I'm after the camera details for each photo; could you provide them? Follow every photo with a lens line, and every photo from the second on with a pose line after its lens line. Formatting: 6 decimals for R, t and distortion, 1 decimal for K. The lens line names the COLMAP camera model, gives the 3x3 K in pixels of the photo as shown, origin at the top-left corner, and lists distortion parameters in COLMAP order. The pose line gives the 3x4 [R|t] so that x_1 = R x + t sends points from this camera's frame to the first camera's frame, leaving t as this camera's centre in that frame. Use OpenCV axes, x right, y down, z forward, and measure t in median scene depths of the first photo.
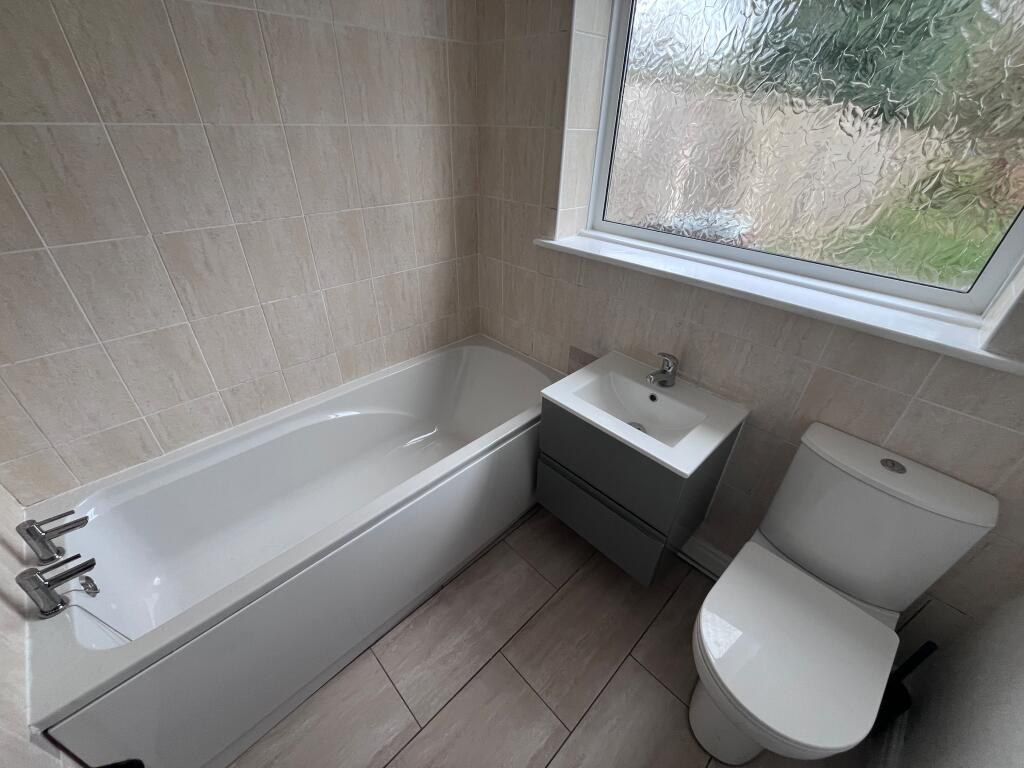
lens RADIAL K [[415.5, 0, 511.0], [0, 415.5, 384.9], [0, 0, 1]] dist [-0.006111, -0.000181]
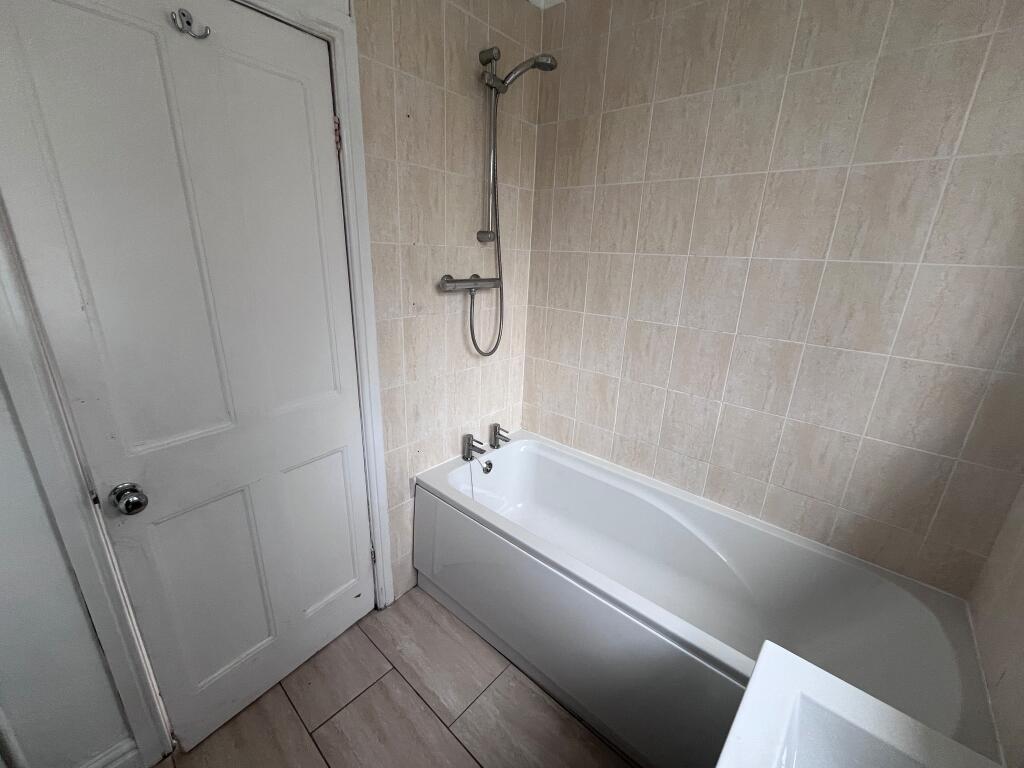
lens RADIAL K [[415.5, 0, 511.0], [0, 415.5, 384.9], [0, 0, 1]] dist [-0.006111, -0.000181]
pose [[0.067028, 0.287506, -0.955431, 0.480496], [-0.567430, 0.798634, 0.200515, -0.176791], [0.820689, 0.528700, 0.216671, 0.339347]]
